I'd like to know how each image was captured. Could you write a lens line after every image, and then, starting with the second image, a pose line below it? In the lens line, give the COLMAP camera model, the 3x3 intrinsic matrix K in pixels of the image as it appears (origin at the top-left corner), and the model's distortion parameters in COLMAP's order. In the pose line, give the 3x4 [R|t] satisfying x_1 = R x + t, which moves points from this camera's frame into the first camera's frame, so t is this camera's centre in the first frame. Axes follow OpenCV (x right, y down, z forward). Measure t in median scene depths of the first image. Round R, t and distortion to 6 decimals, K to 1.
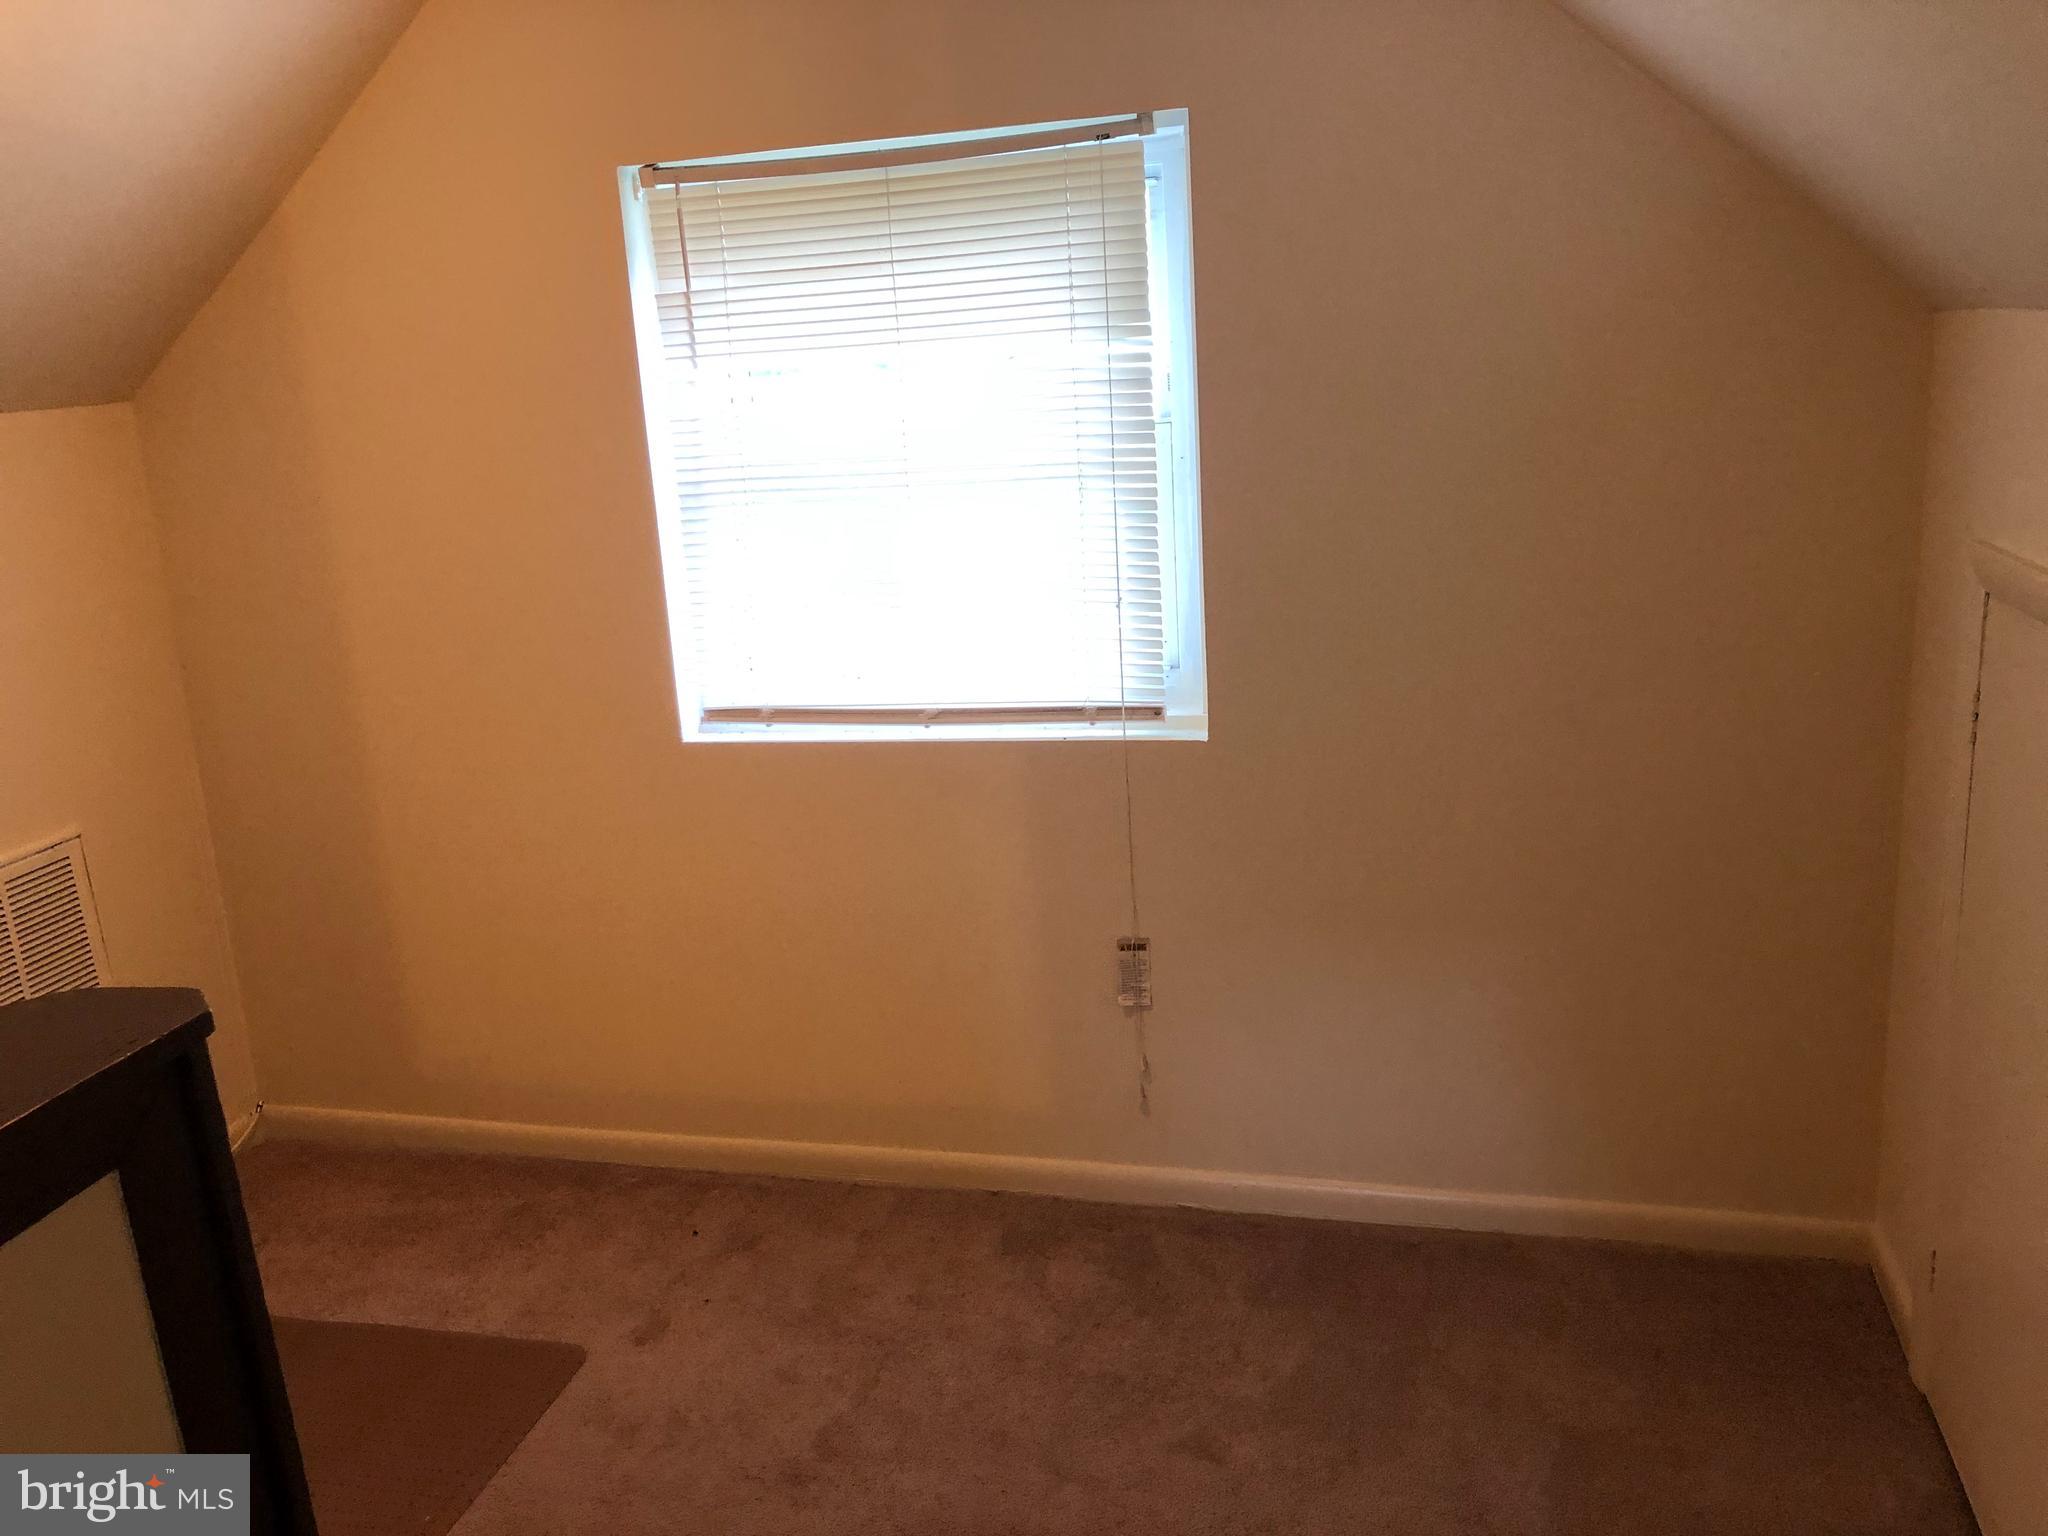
lens RADIAL K [[1716.5, 0, 1024.0], [0, 1716.5, 768.0], [0, 0, 1]] dist [0.093981, -0.005244]
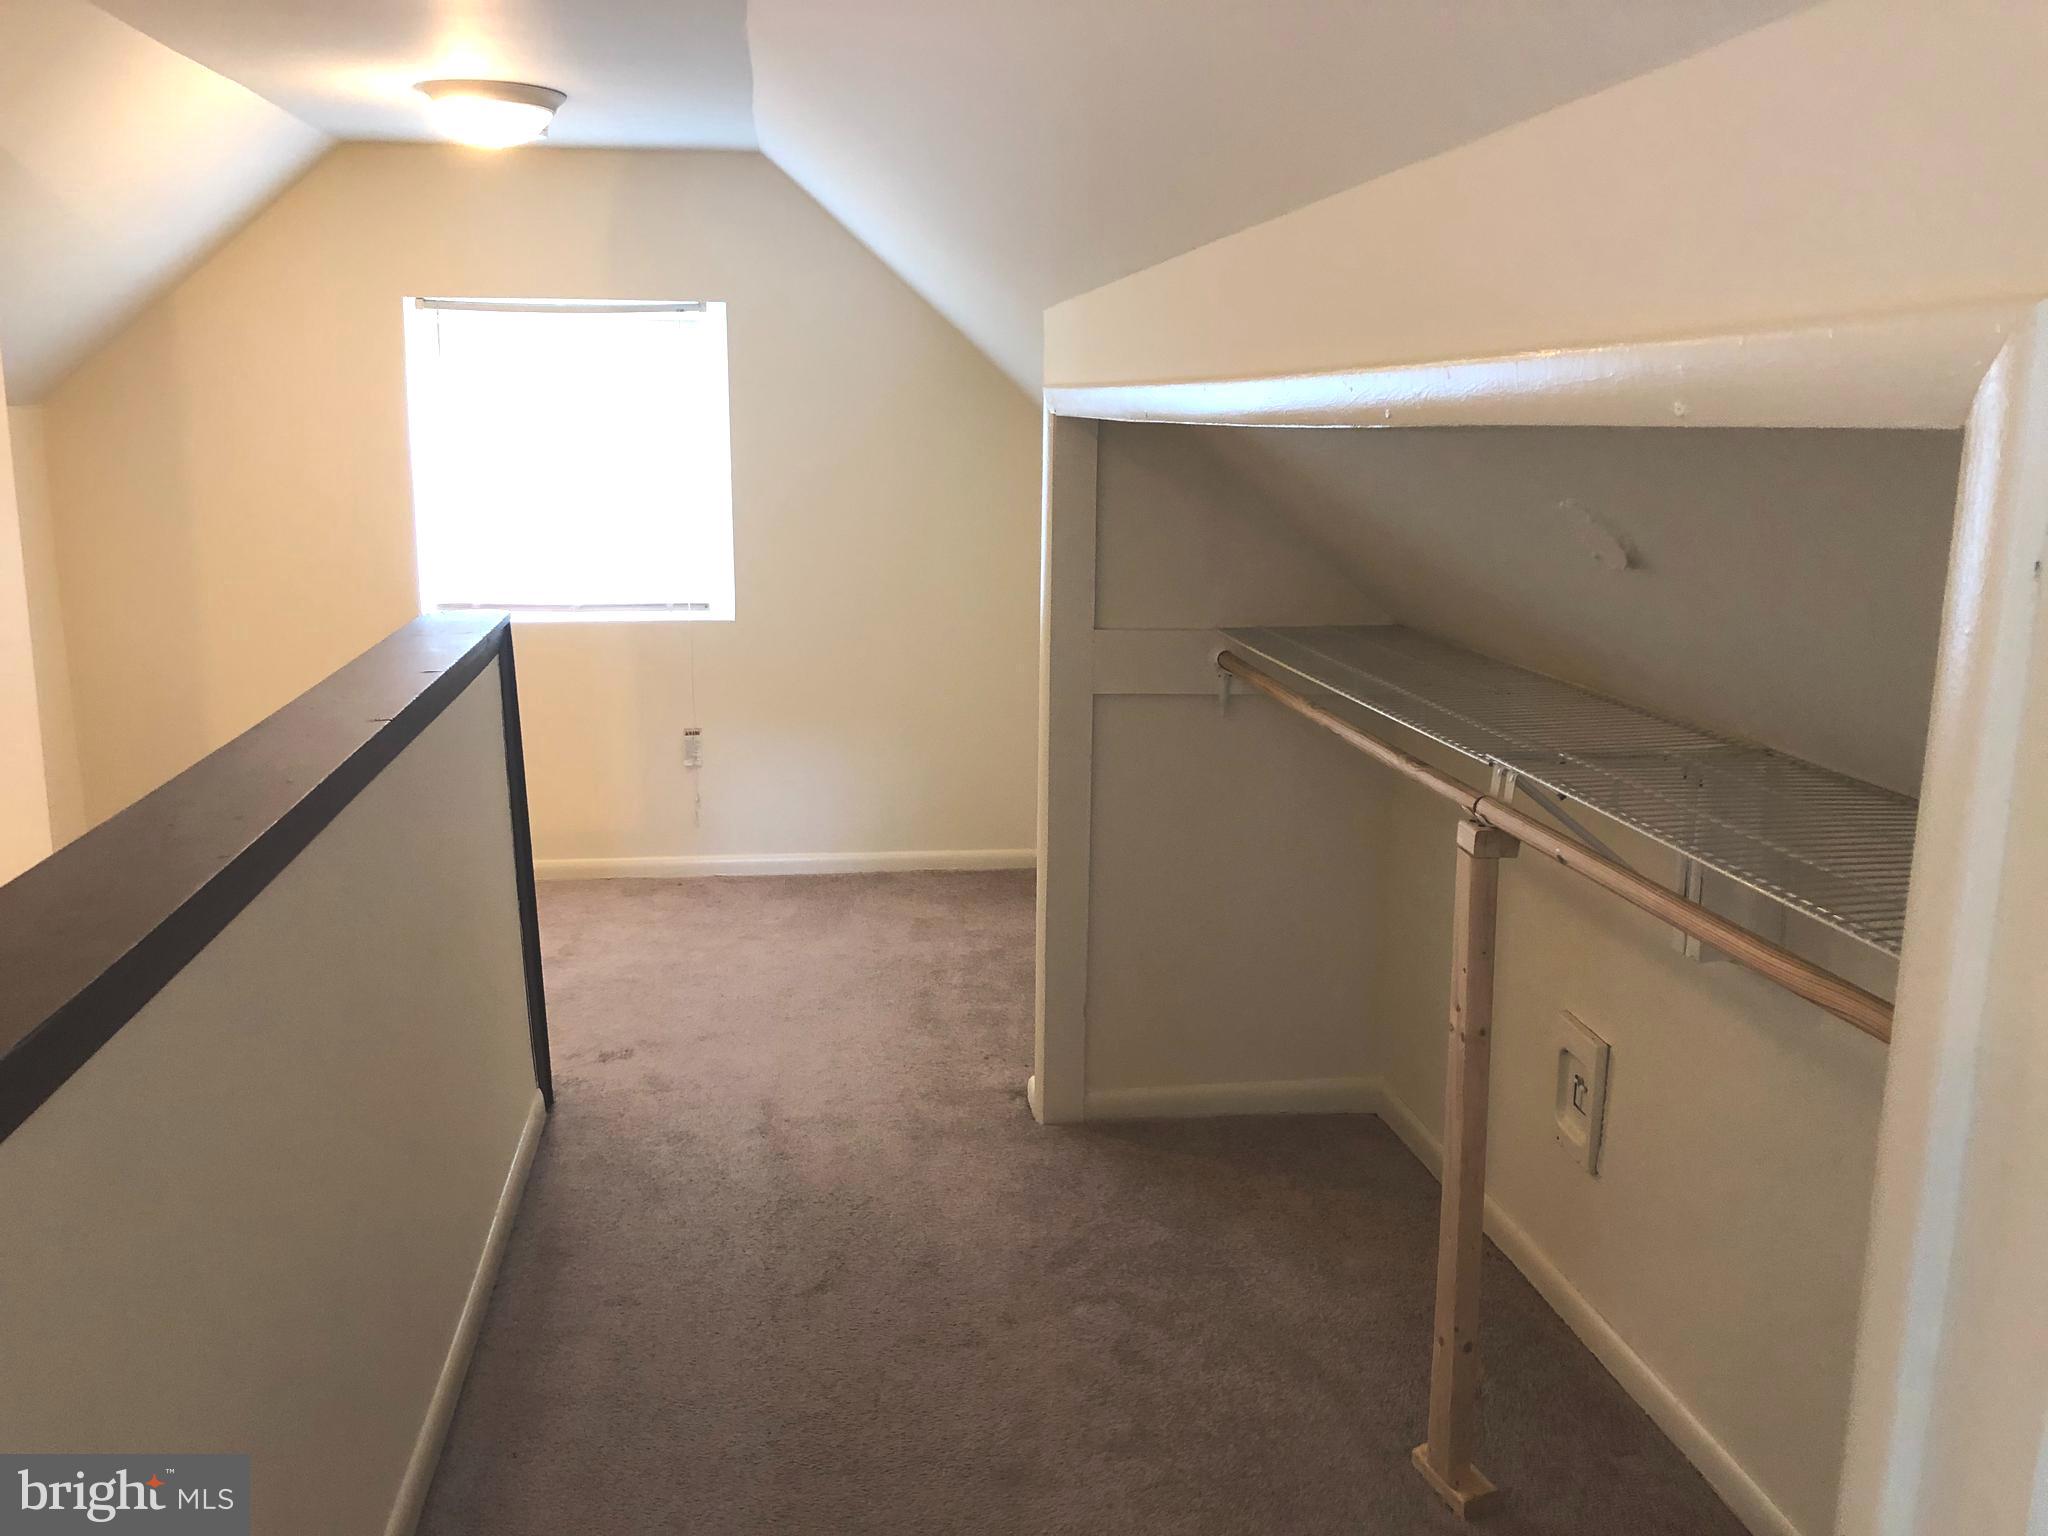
lens RADIAL K [[1646.3, 0, 1024.0], [0, 1646.3, 768.0], [0, 0, 1]] dist [0.023160, -0.004483]
pose [[0.919551, -0.005257, 0.392936, -0.315671], [0.023147, 0.998899, -0.040805, 0.227932], [-0.392289, 0.046618, 0.918660, -0.804641]]
